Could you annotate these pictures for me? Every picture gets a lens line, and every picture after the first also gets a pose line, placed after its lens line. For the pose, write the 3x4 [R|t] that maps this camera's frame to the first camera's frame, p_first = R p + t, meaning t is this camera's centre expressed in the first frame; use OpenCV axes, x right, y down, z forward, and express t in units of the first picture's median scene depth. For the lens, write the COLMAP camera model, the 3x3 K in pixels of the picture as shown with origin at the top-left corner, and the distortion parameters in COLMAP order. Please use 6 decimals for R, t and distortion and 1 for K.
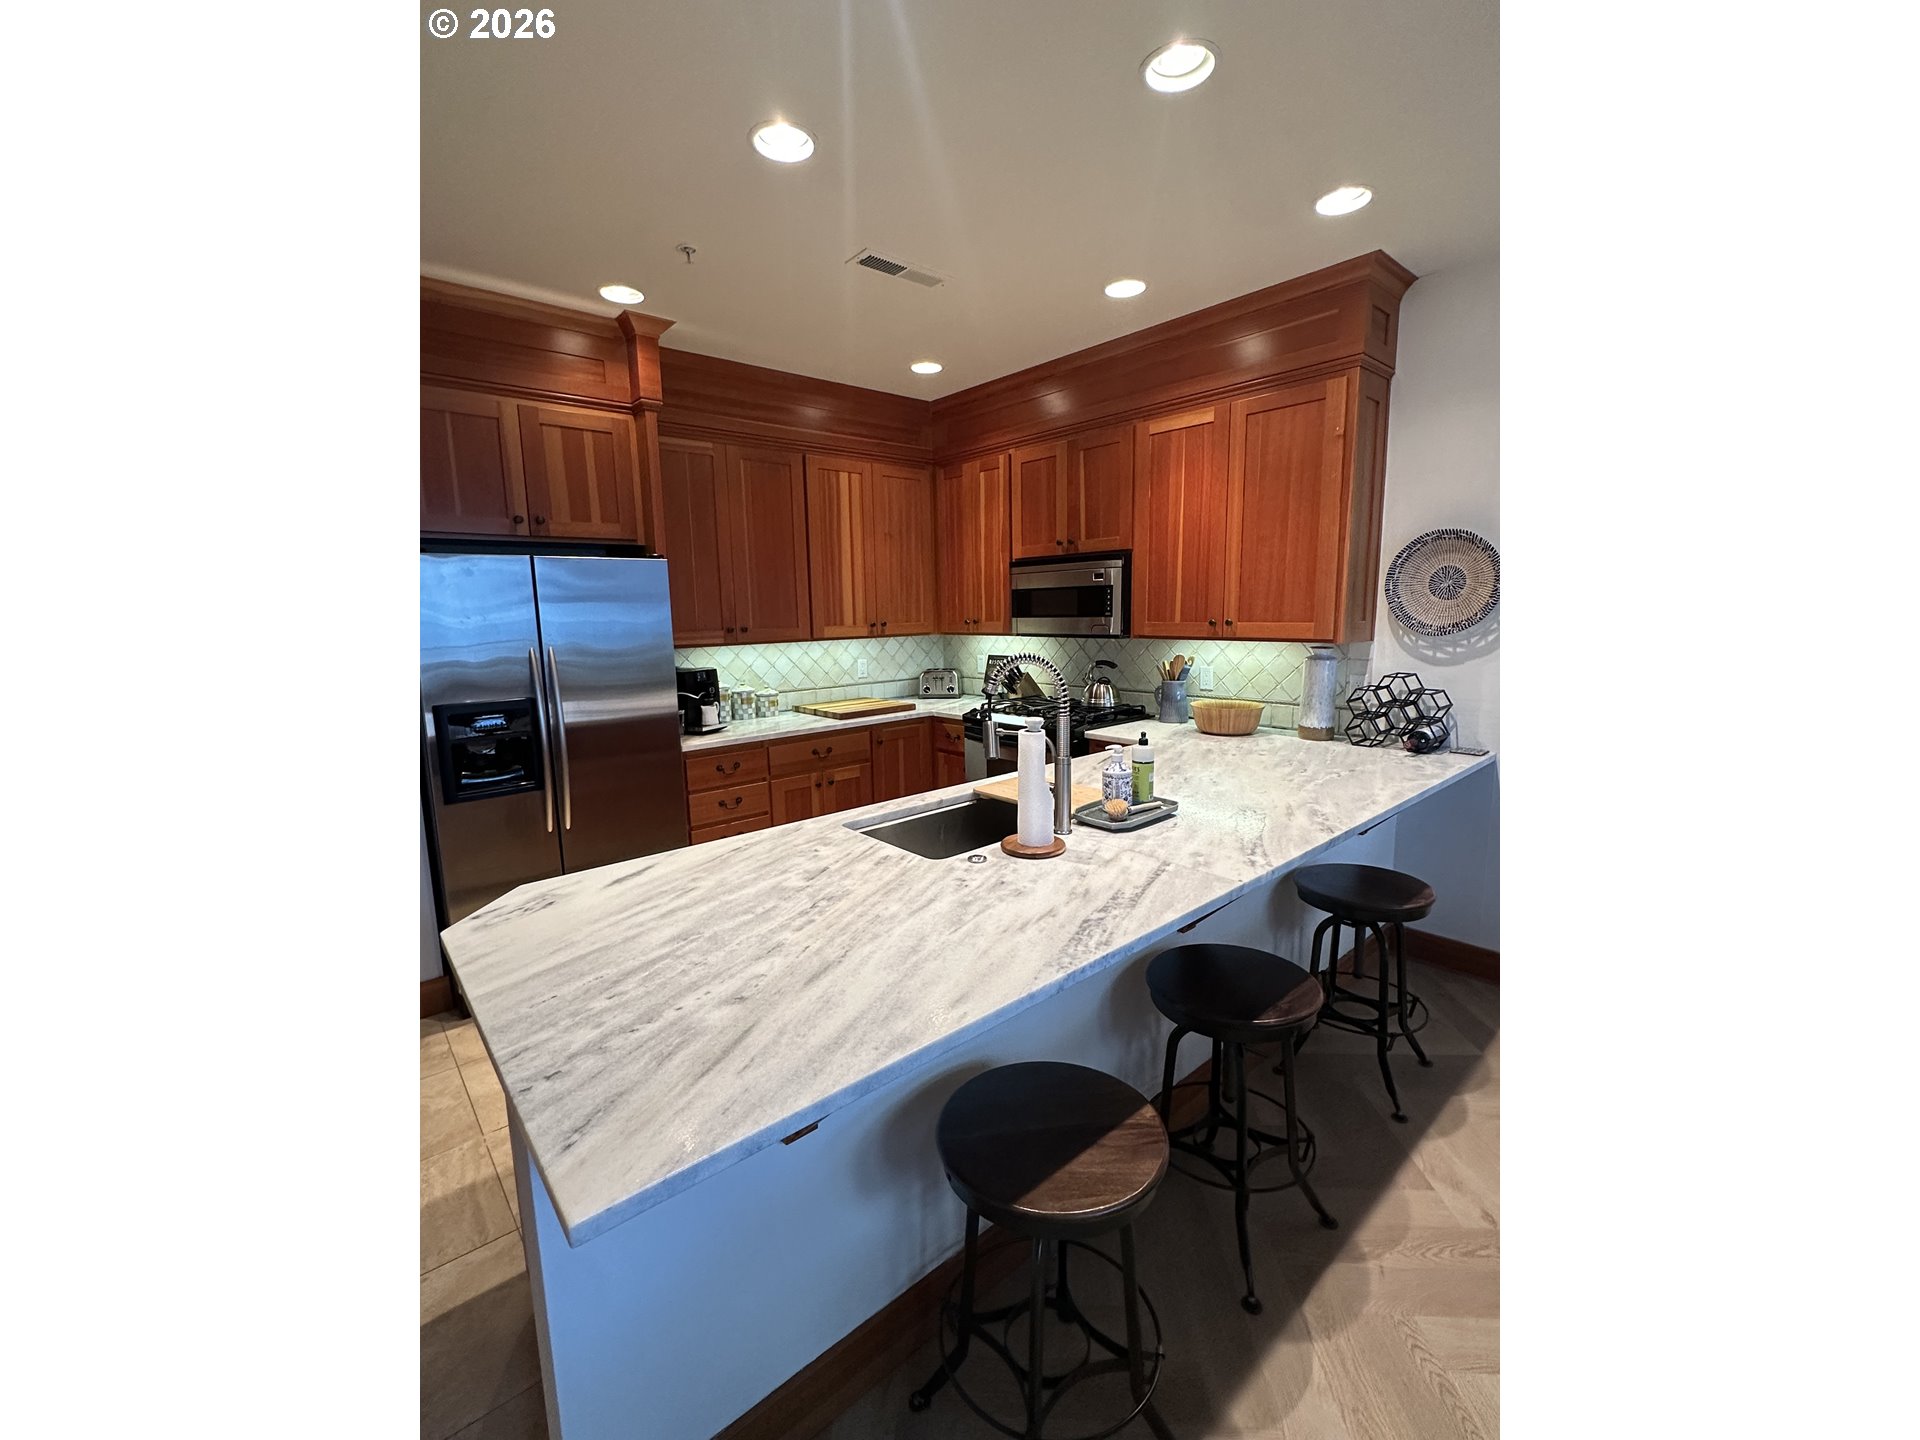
lens RADIAL K [[746.1, 0, 957.0], [0, 746.1, 715.3], [0, 0, 1]] dist [0.000917, 0.000045]
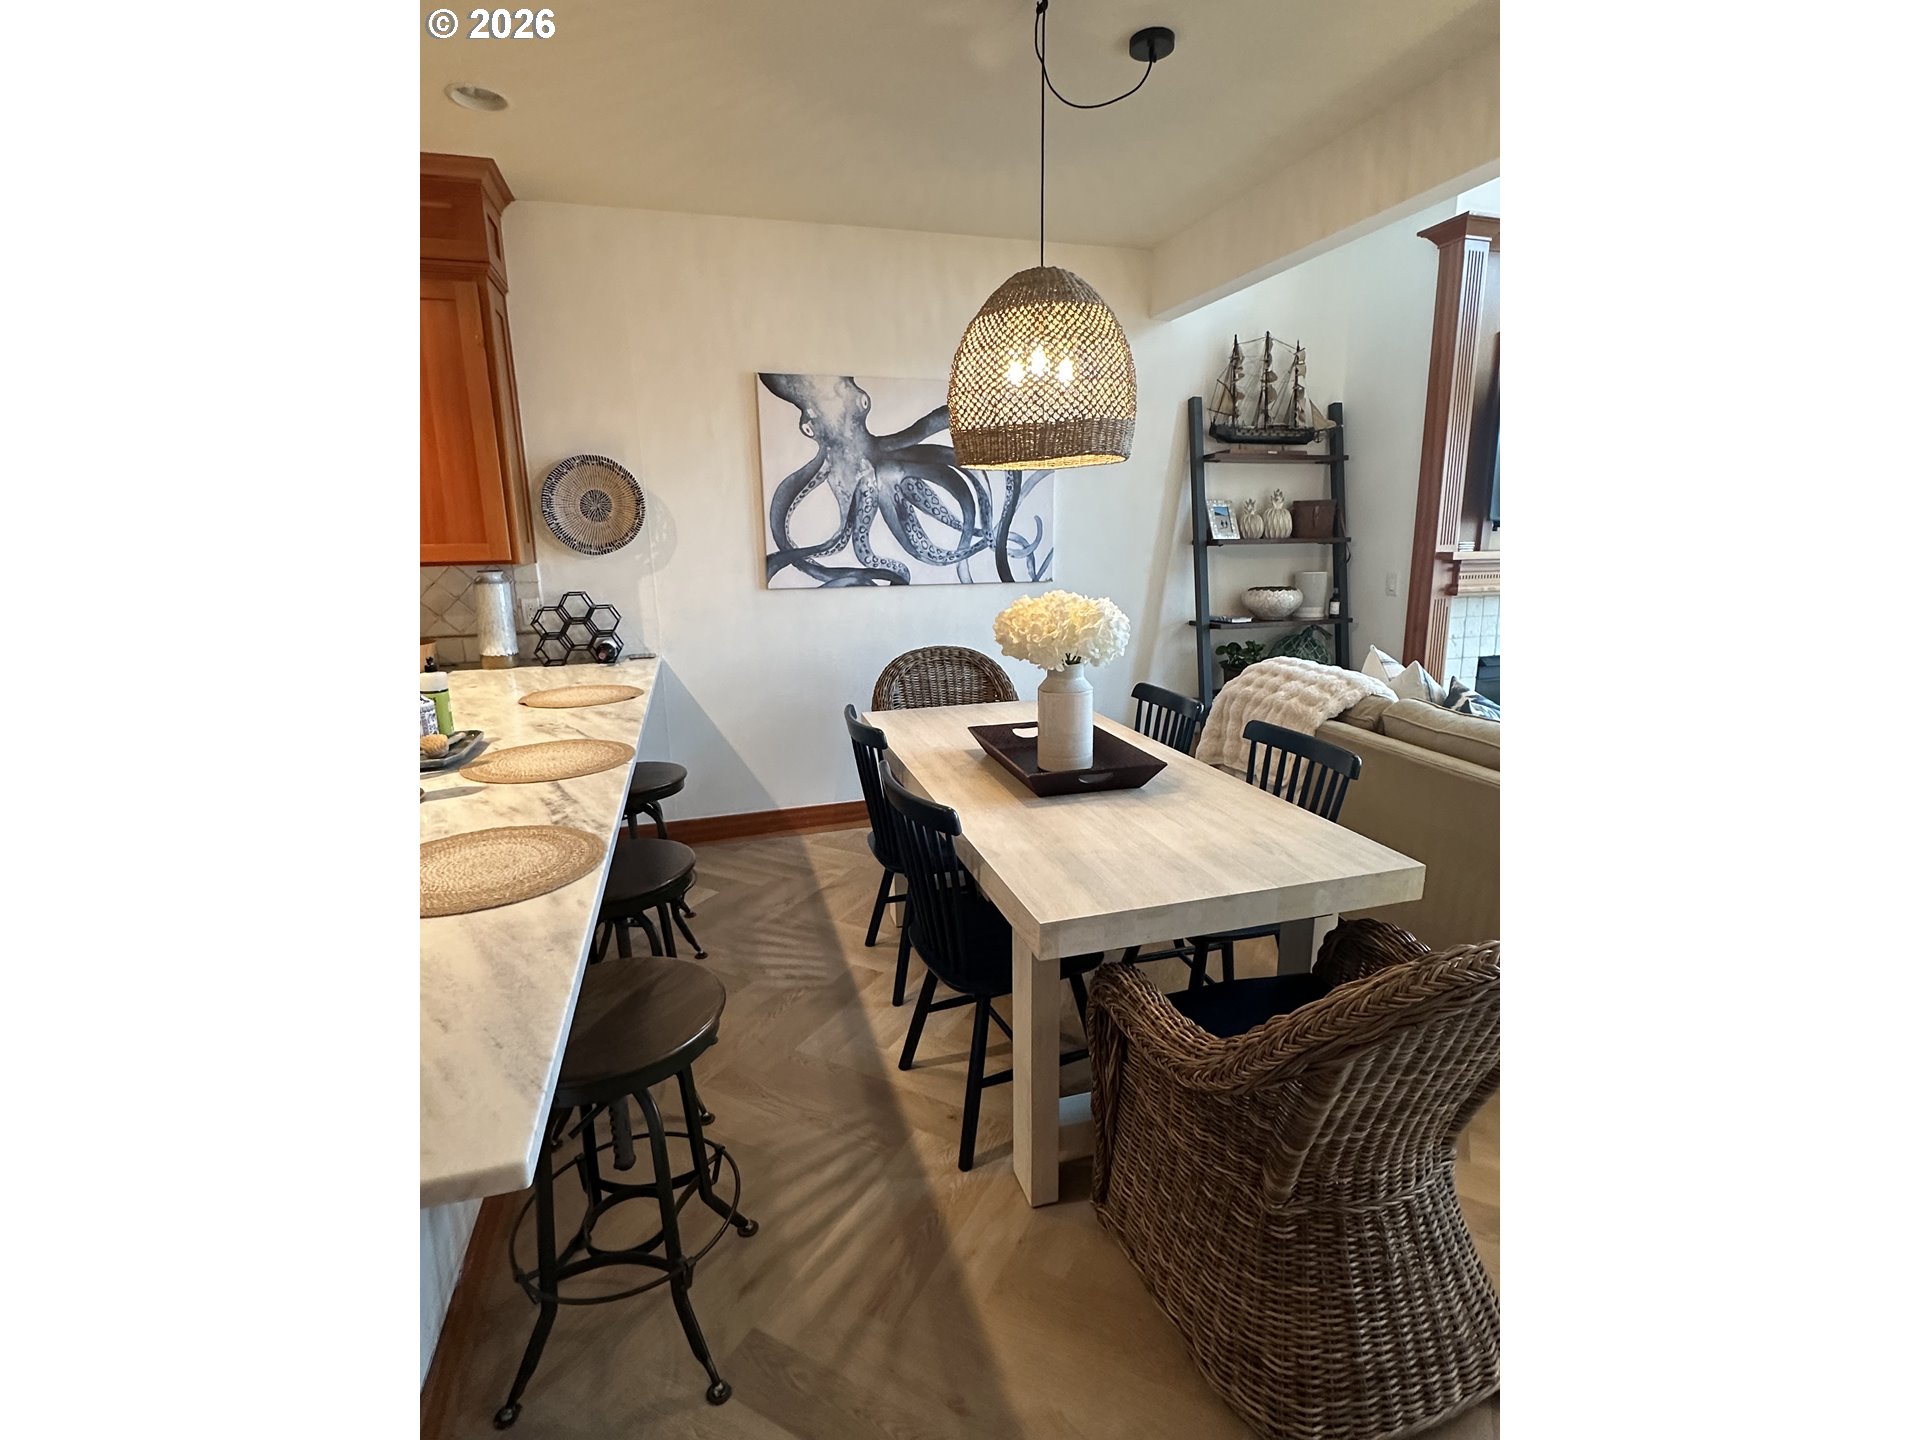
lens RADIAL K [[836.8, 0, 959.5], [0, 836.8, 716.6], [0, 0, 1]] dist [-0.000707, -0.000066]
pose [[0.401875, -0.181761, 0.897474, -0.483542], [0.143500, 0.980493, 0.134317, 0.061723], [-0.904381, 0.074809, 0.420118, 0.056871]]
